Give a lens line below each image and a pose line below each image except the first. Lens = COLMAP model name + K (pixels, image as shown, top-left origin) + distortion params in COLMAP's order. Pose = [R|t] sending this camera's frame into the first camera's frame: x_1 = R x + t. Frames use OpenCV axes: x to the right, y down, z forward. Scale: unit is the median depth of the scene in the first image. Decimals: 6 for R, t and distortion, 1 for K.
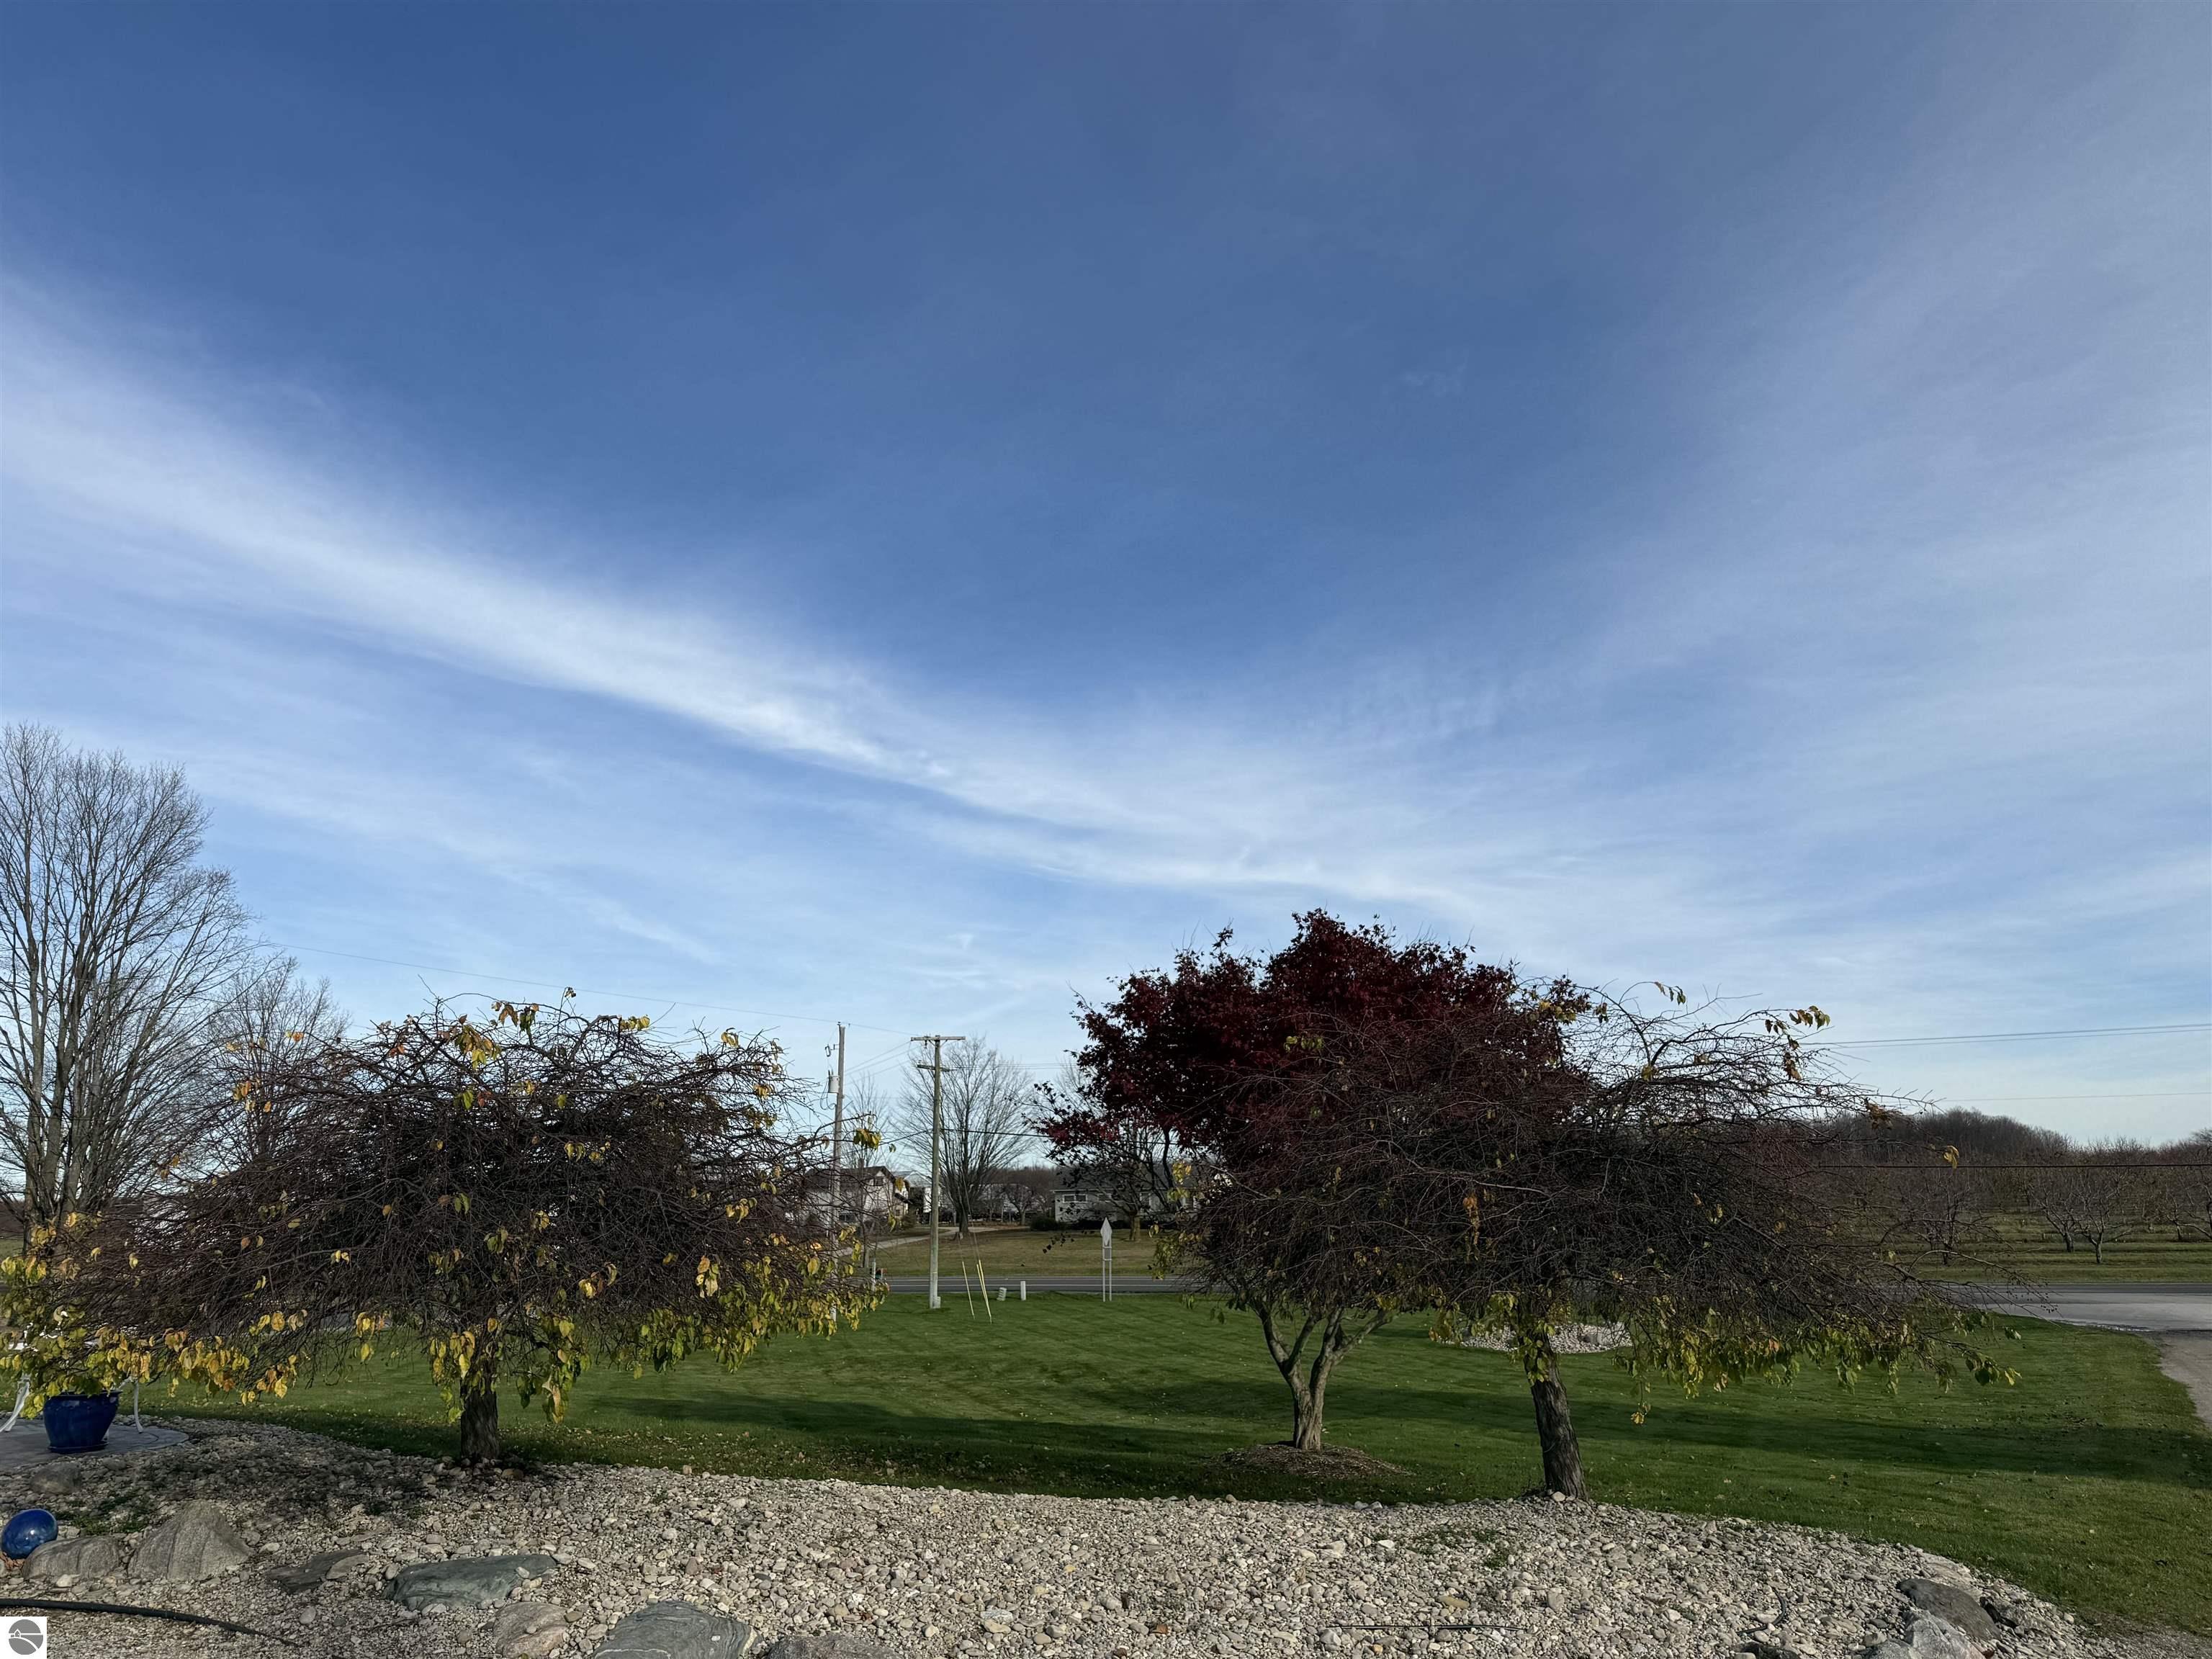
lens RADIAL K [[1579.9, 0, 1106.0], [0, 1579.9, 829.5], [0, 0, 1]] dist [0.056705, -0.079571]
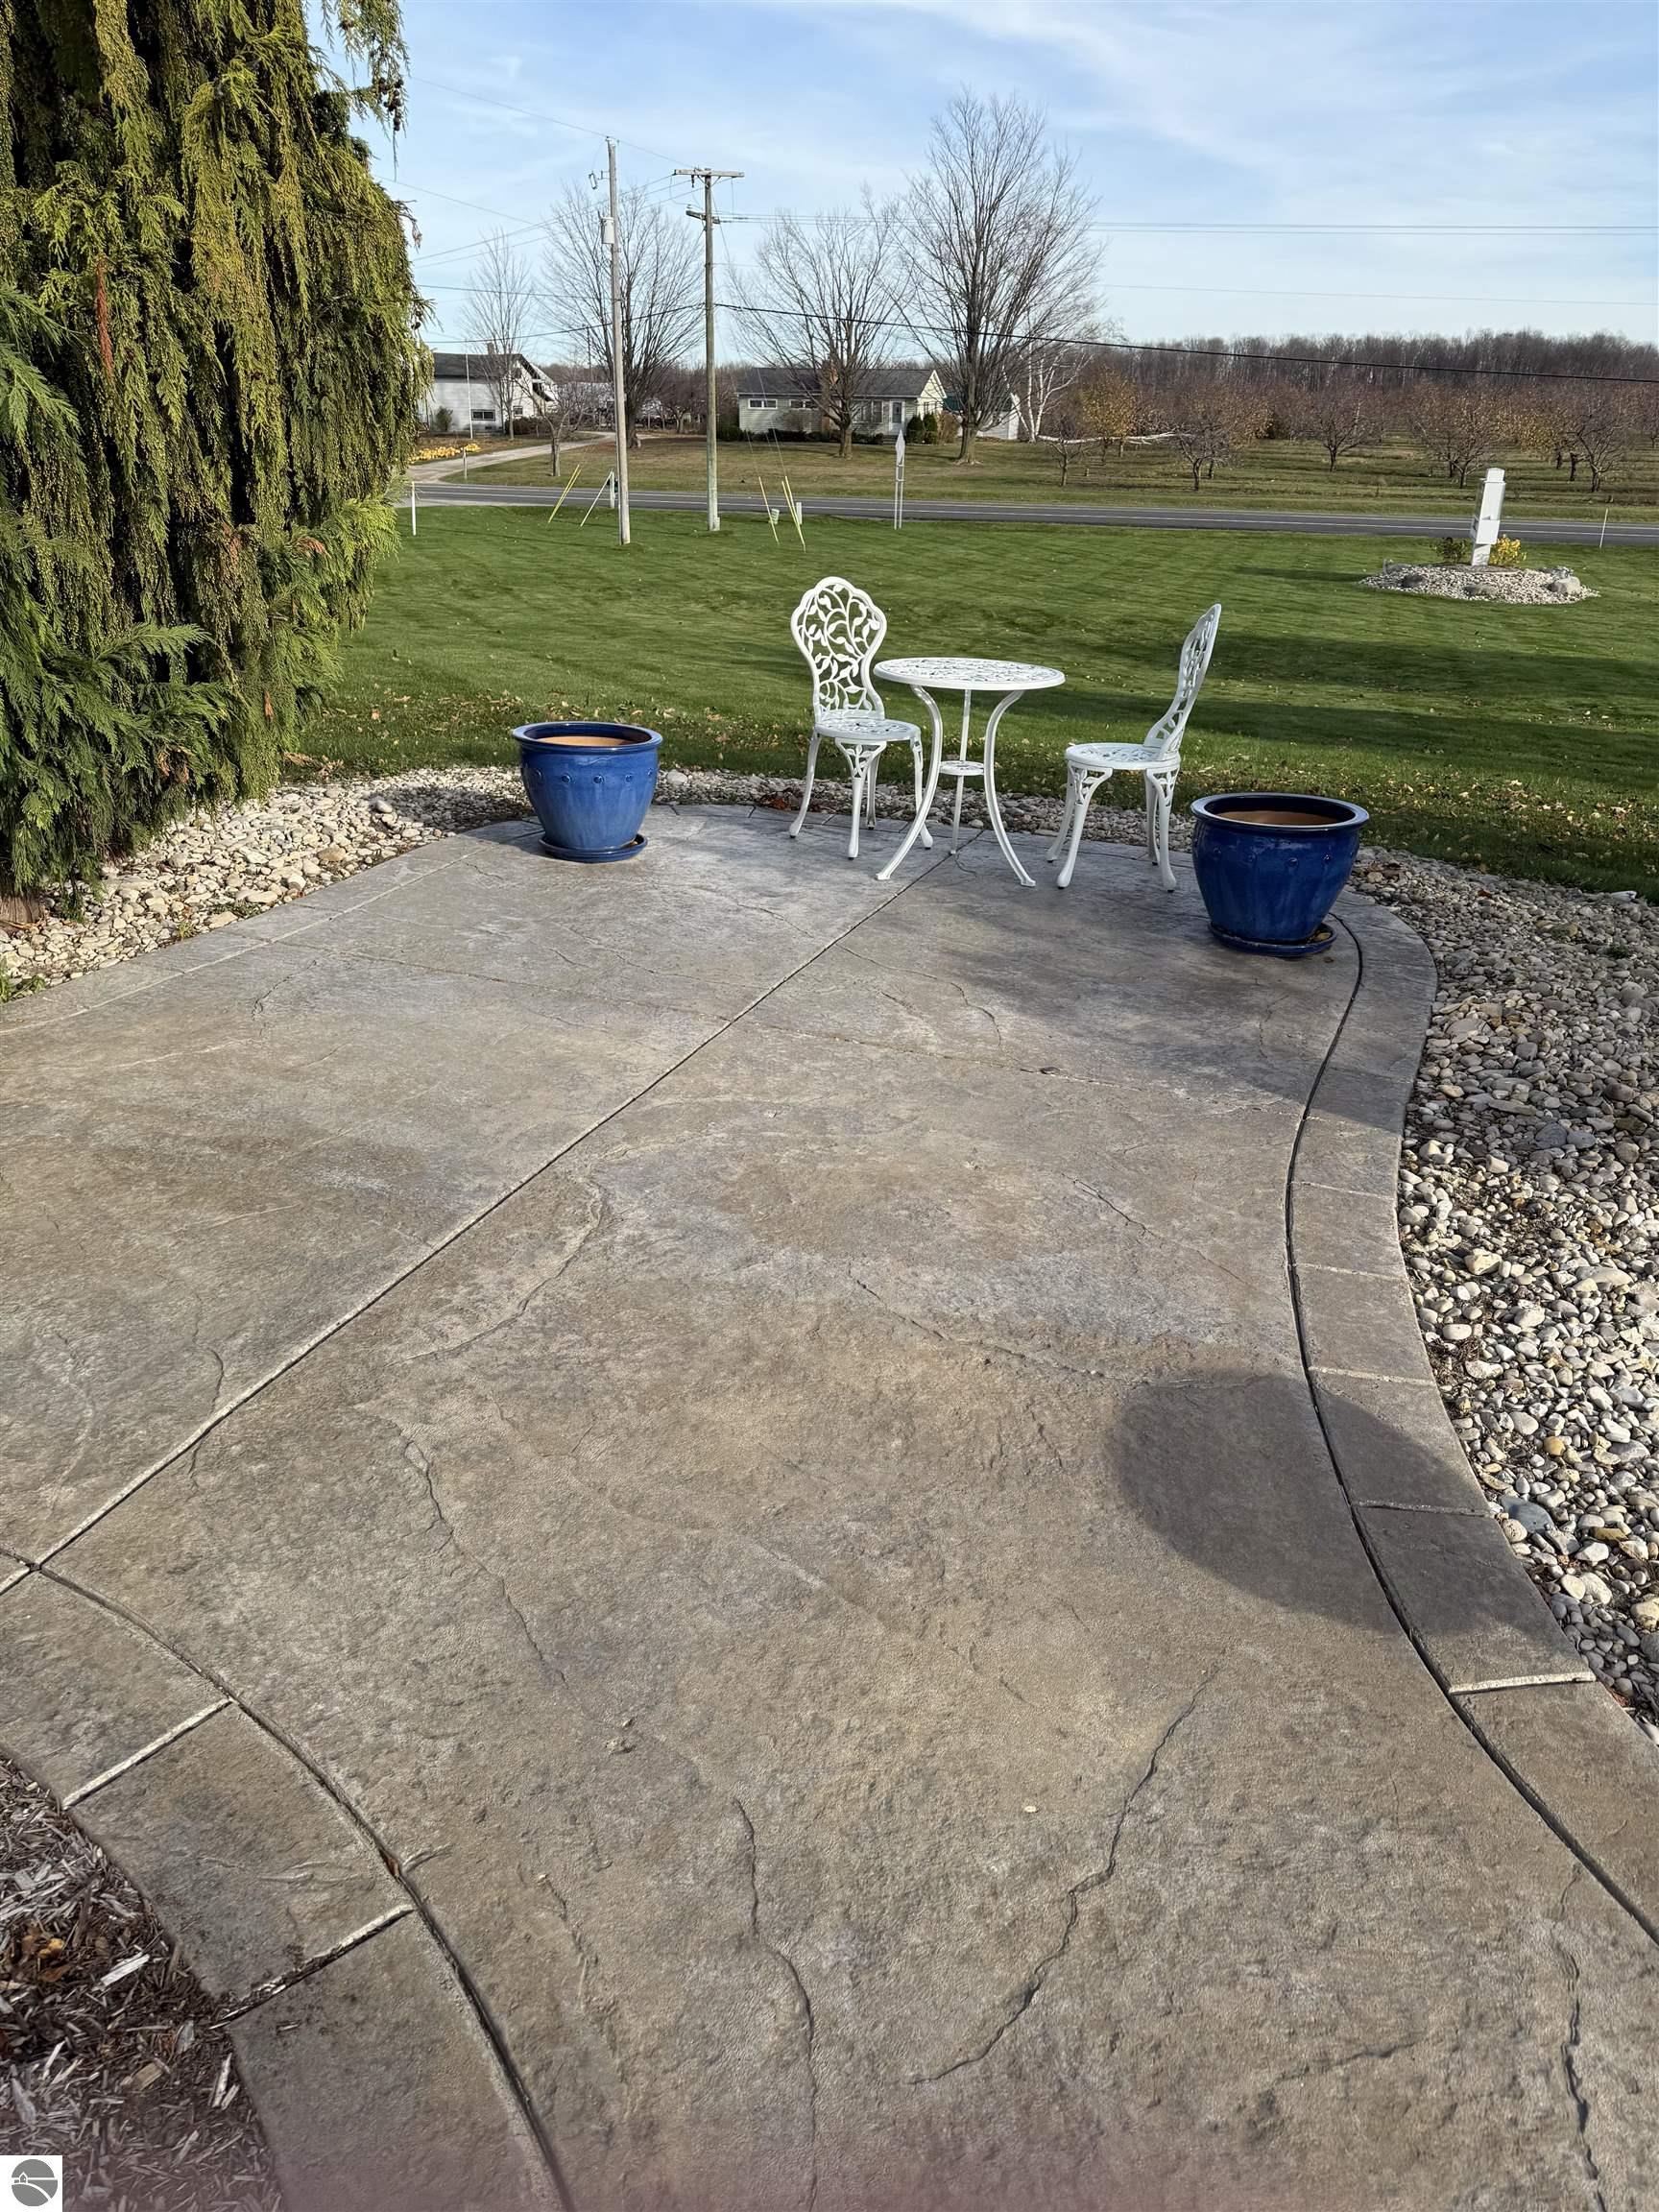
lens RADIAL K [[1579.9, 0, 829.5], [0, 1579.9, 1106.0], [0, 0, 1]] dist [0.056705, -0.079571]
pose [[0.994905, -0.008737, 0.100437, -0.117886], [-0.053084, 0.801554, 0.595561, 0.027605], [-0.085709, -0.597858, 0.797006, 0.096870]]
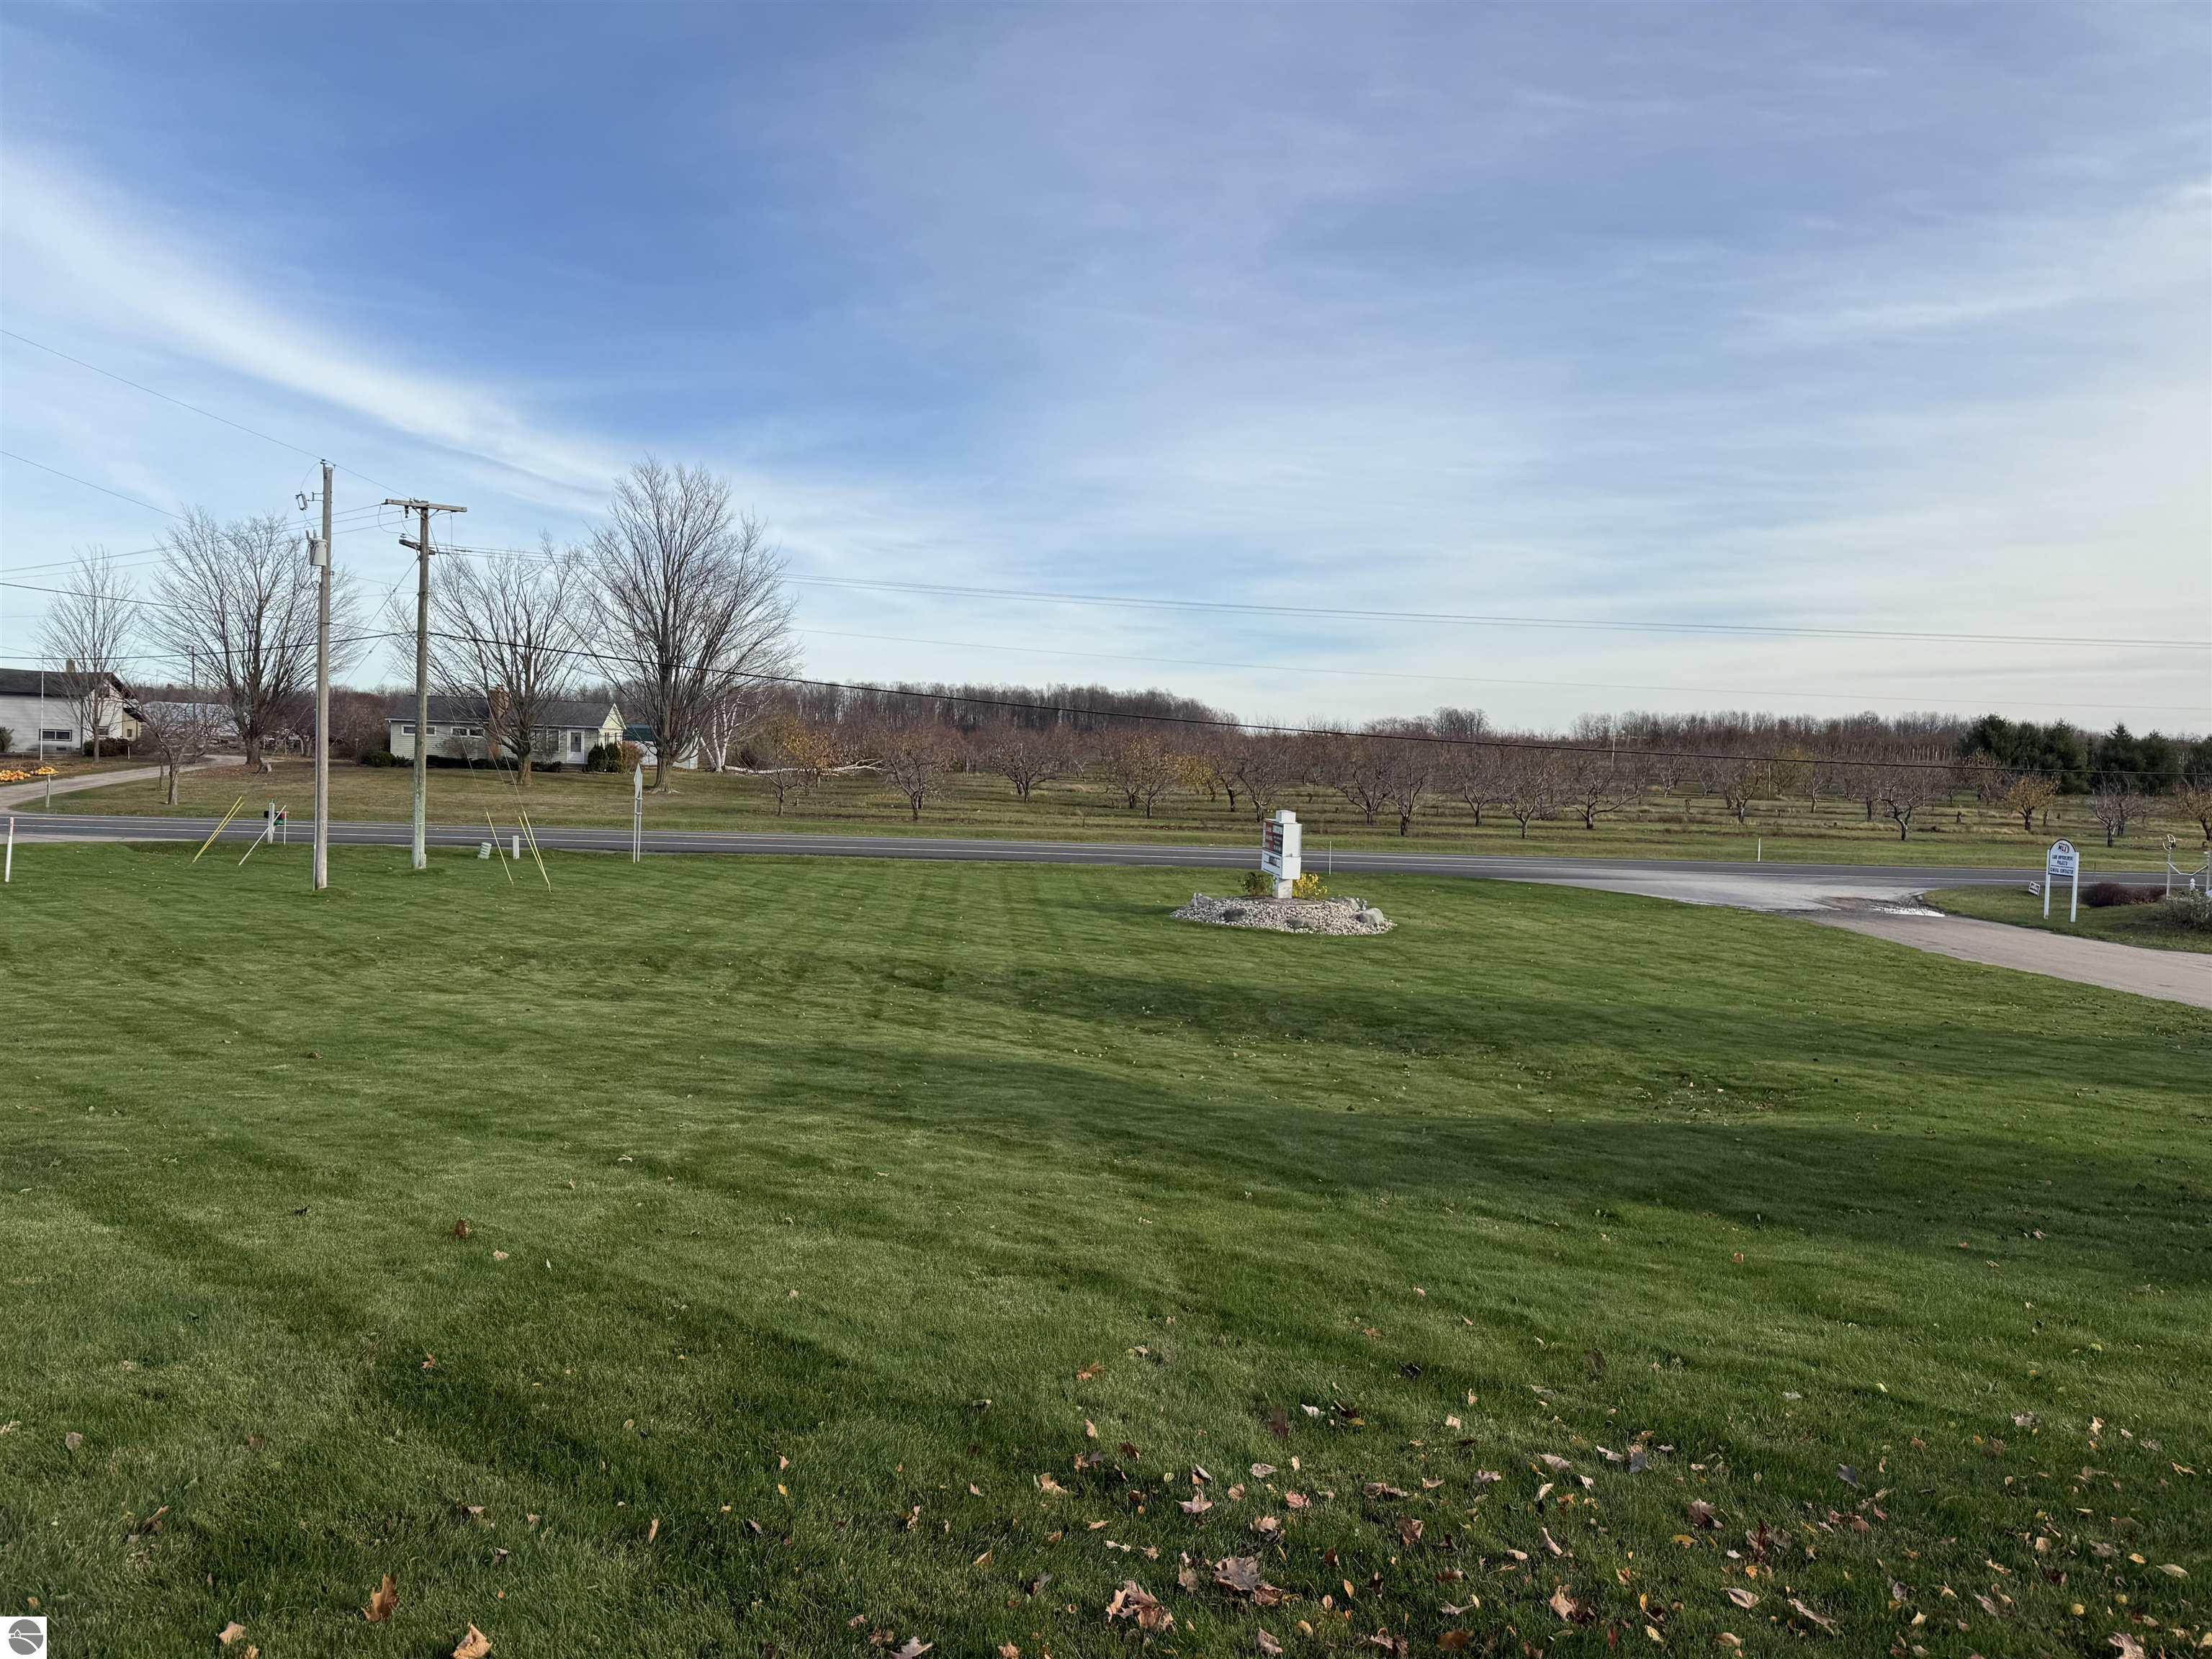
lens RADIAL K [[1598.0, 0, 1165.9], [0, 1598.0, 820.9], [0, 0, 1]] dist [0.002317, -0.002247]
pose [[0.863061, 0.026694, 0.504394, -0.161268], [-0.161782, 0.960603, 0.225984, 0.047714], [-0.478490, -0.276640, 0.833377, 0.188796]]
